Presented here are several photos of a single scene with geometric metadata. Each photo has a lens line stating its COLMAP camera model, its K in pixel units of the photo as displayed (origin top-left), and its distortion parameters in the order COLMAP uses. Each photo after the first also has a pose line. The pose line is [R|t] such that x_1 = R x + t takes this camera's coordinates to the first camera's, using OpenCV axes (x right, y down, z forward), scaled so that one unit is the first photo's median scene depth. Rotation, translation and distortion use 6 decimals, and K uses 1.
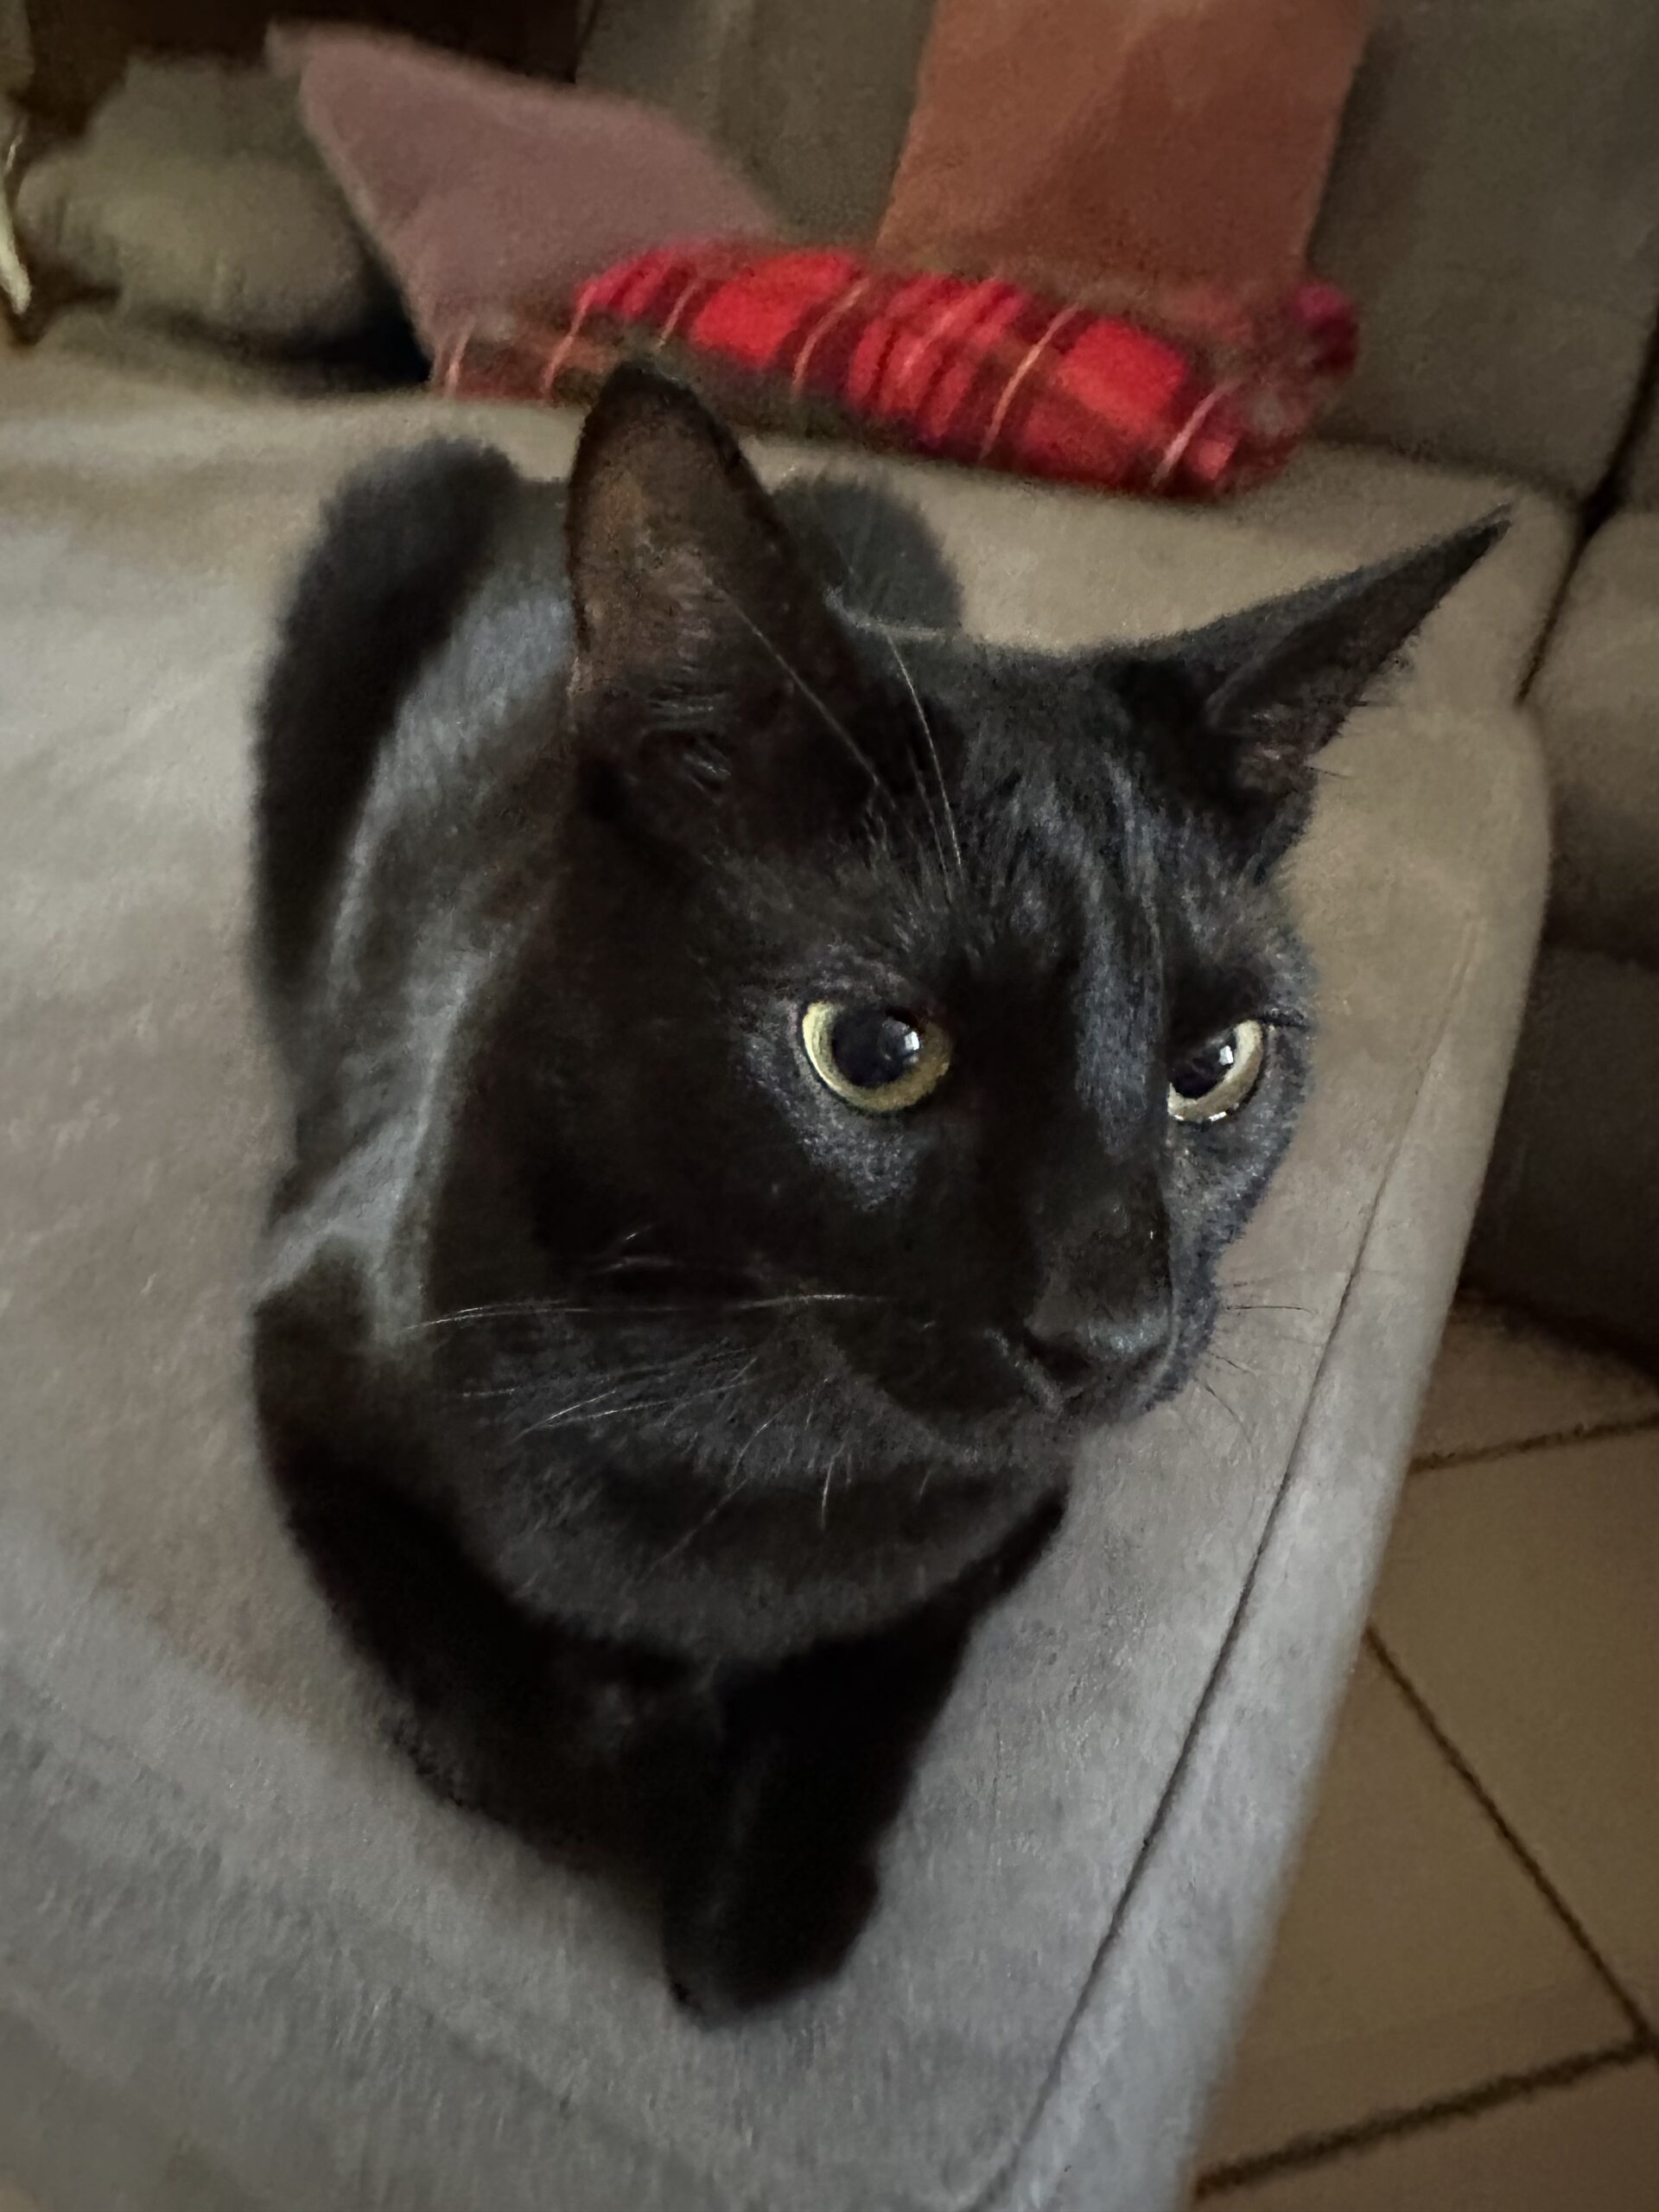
lens RADIAL K [[1671.1, 0, 829.5], [0, 1671.1, 1106.0], [0, 0, 1]] dist [-0.004581, 0.001046]
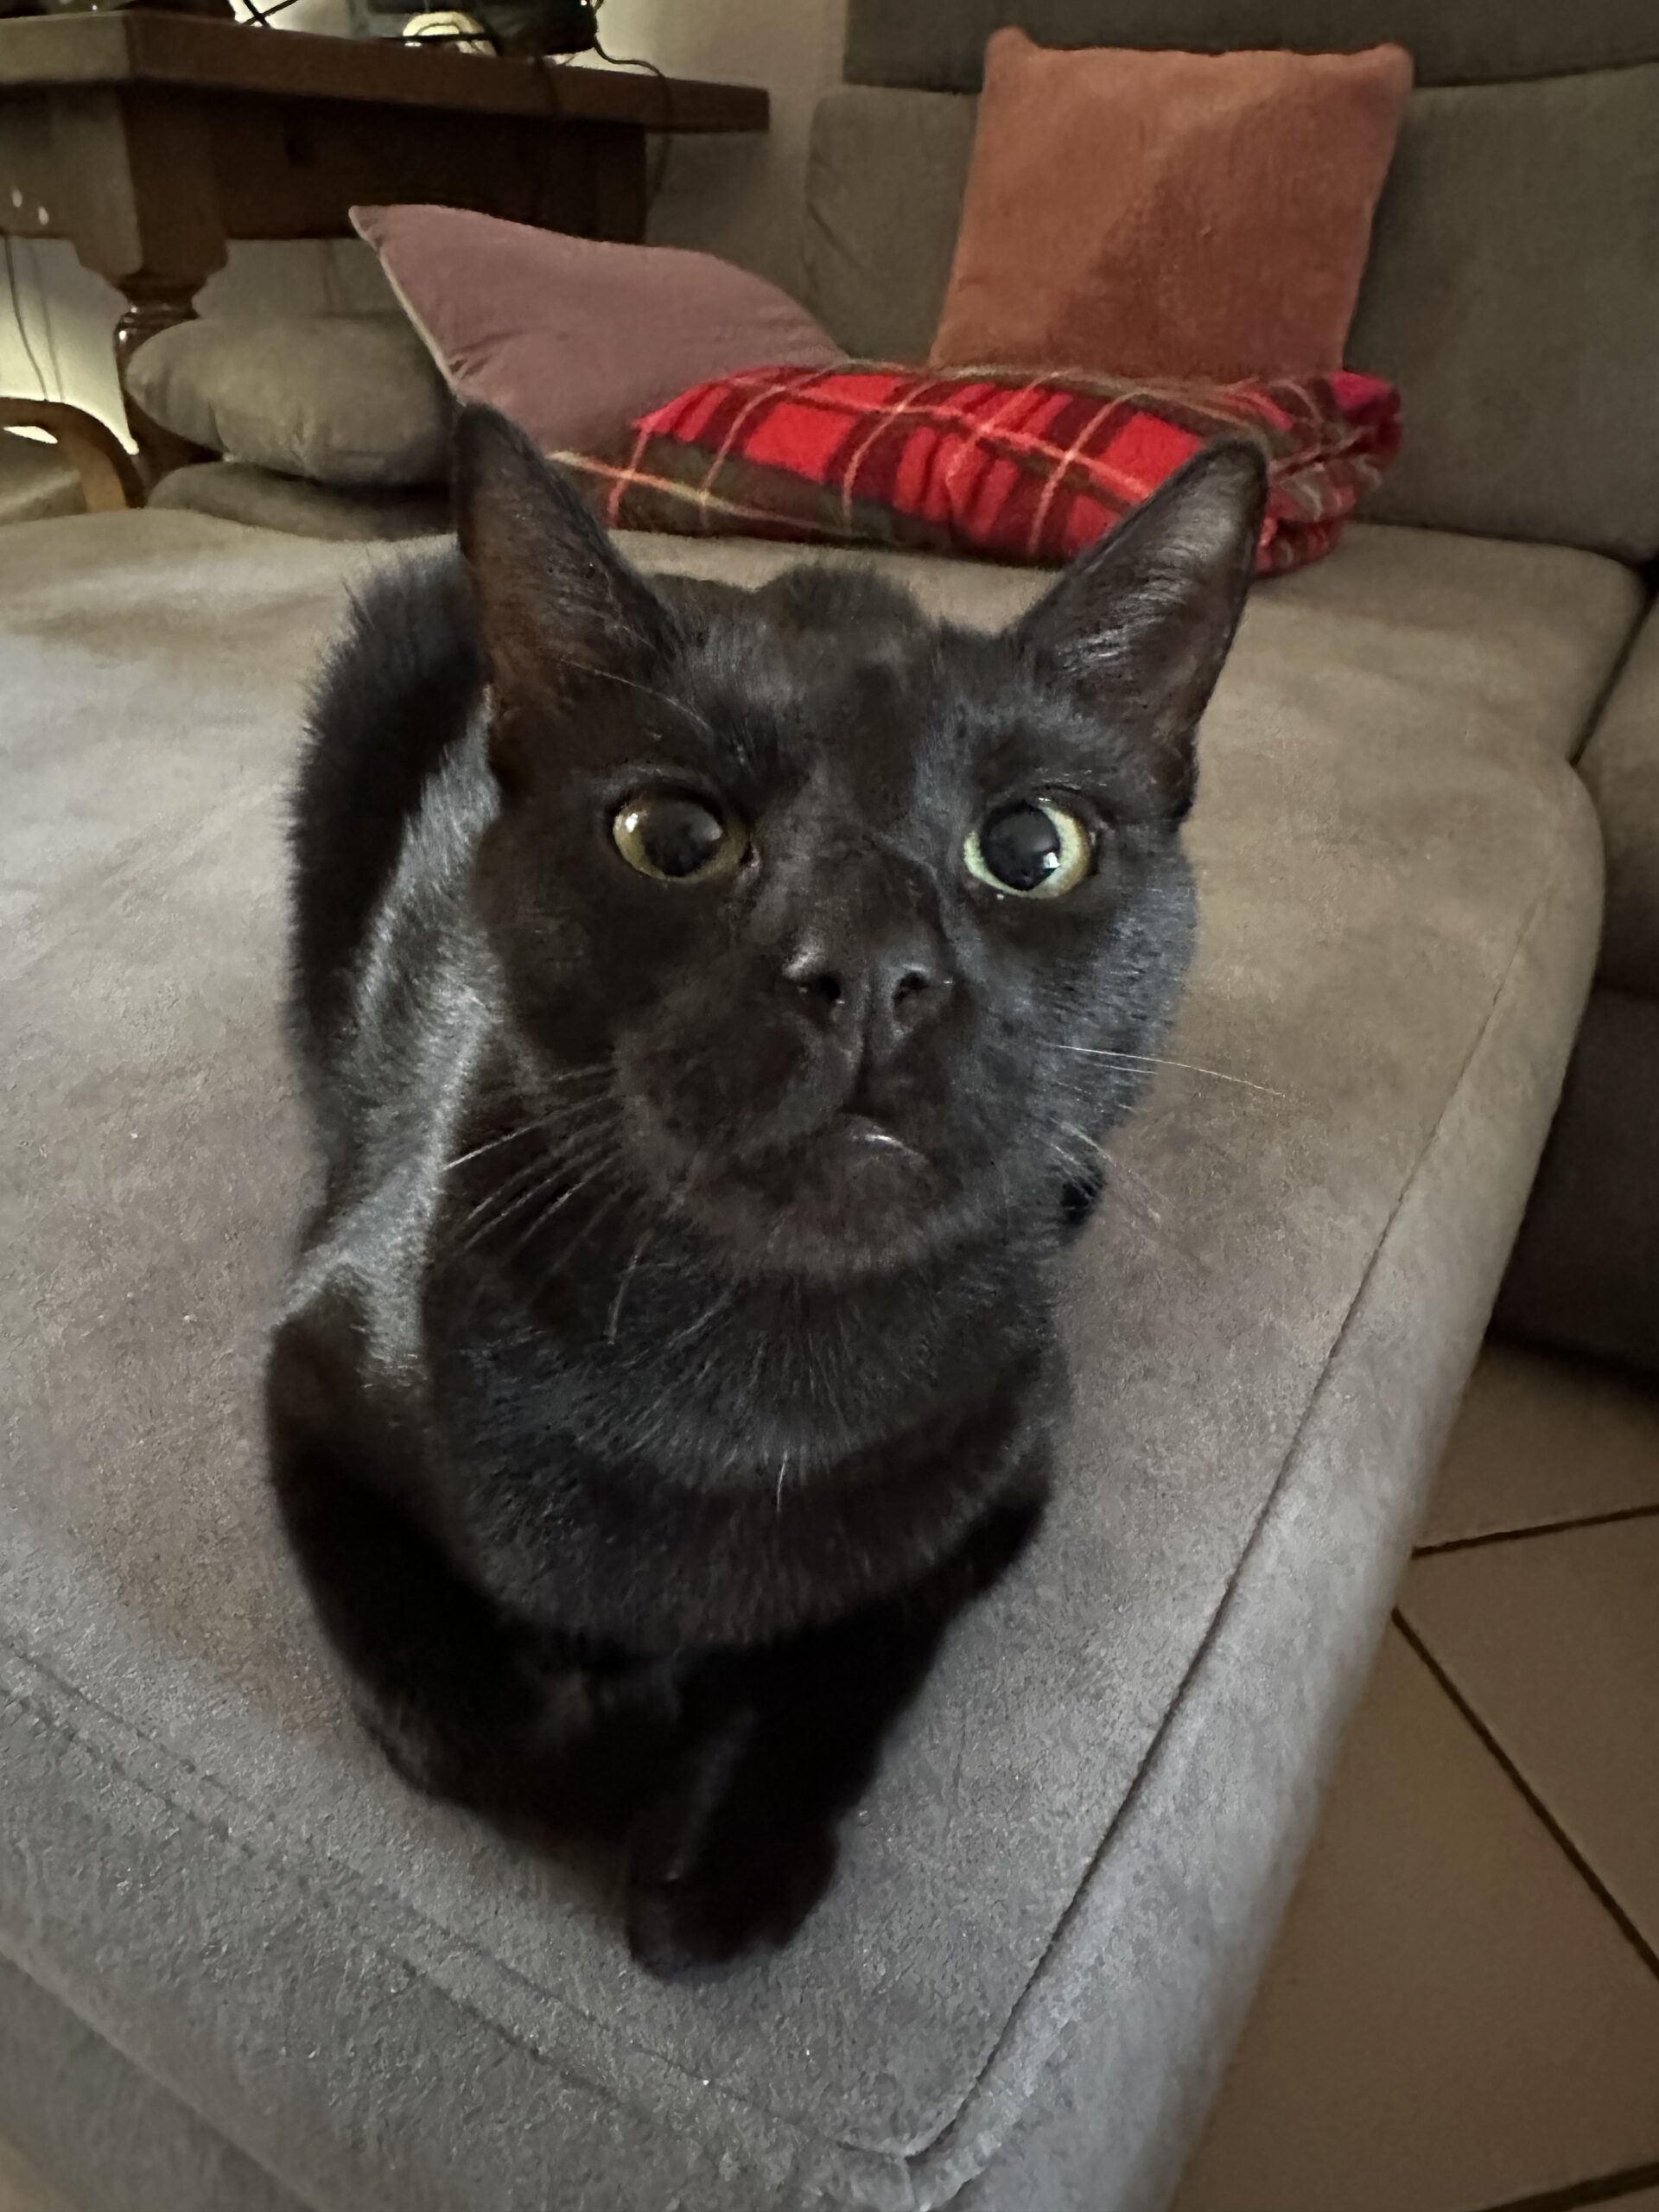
lens RADIAL K [[1671.1, 0, 829.5], [0, 1671.1, 1106.0], [0, 0, 1]] dist [-0.004581, 0.001046]
pose [[0.996840, -0.035094, -0.071259, 0.089238], [0.030493, 0.997441, -0.064663, 0.052608], [0.073346, 0.062285, 0.995360, -0.056326]]
